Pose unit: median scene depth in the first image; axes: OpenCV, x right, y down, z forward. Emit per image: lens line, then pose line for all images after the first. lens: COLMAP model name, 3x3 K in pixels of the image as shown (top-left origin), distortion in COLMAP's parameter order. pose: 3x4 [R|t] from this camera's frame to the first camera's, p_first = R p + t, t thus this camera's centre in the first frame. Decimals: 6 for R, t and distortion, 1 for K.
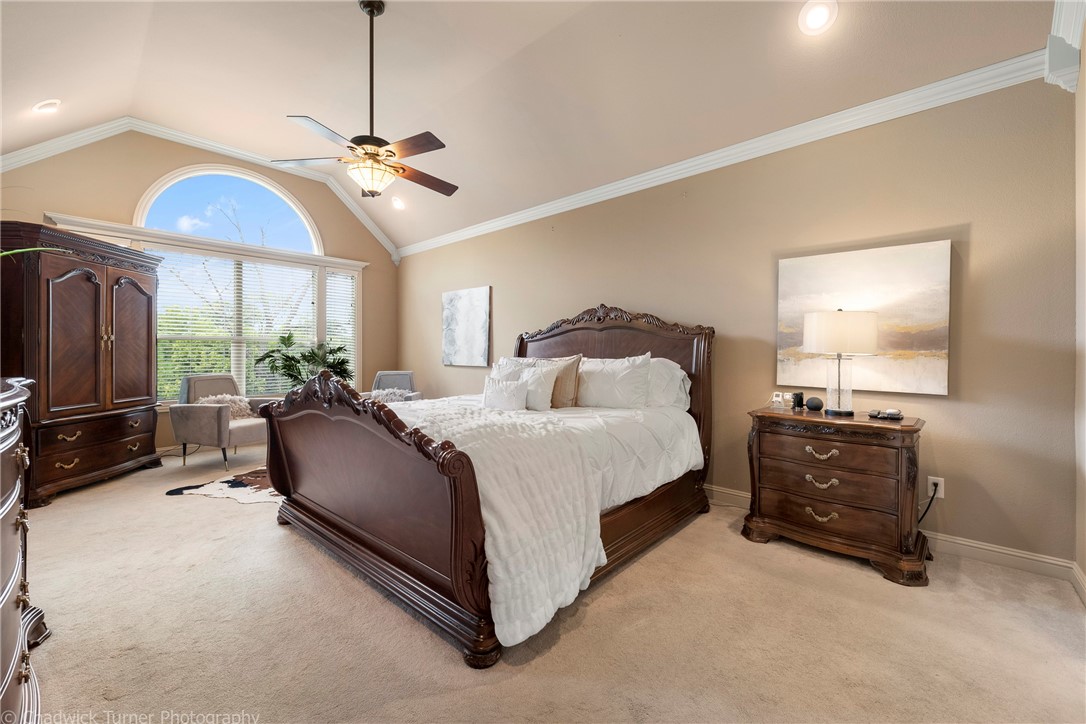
lens RADIAL K [[430.3, 0, 539.5], [0, 430.3, 354.1], [0, 0, 1]] dist [0.001259, -0.004222]
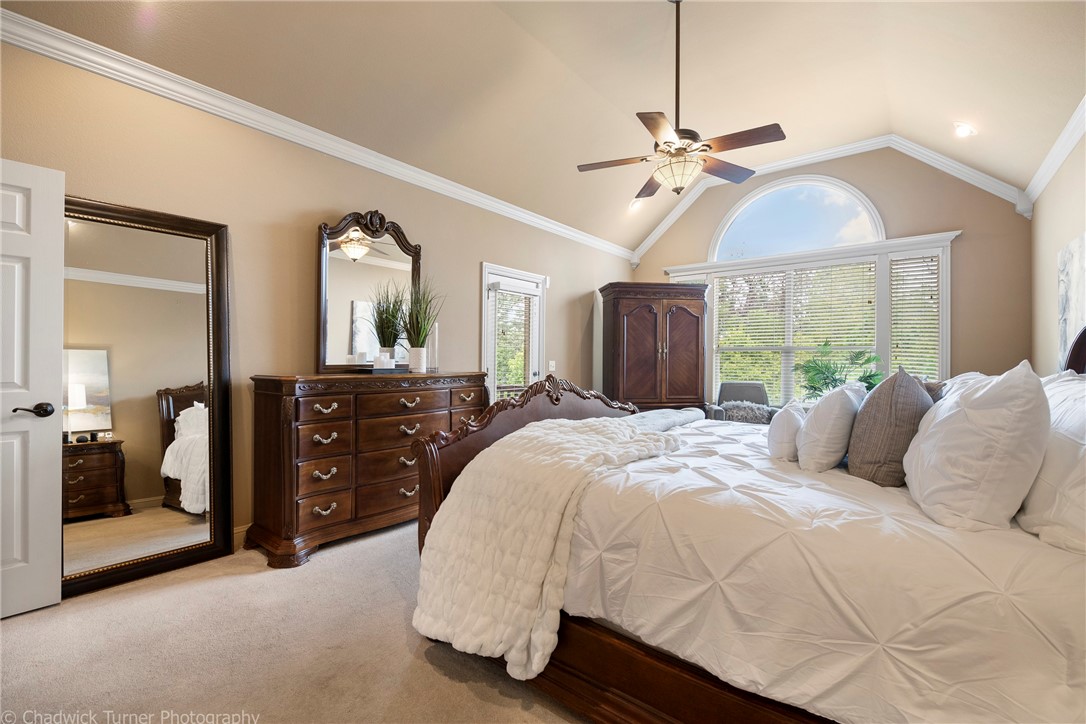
lens RADIAL K [[454.4, 0, 543.0], [0, 454.4, 362.0], [0, 0, 1]] dist [0.001016, 0.000056]
pose [[0.070566, 0.003947, -0.997499, 0.455597], [-0.009954, 0.999945, 0.003252, -0.002514], [0.997457, 0.009700, 0.070602, 0.503243]]
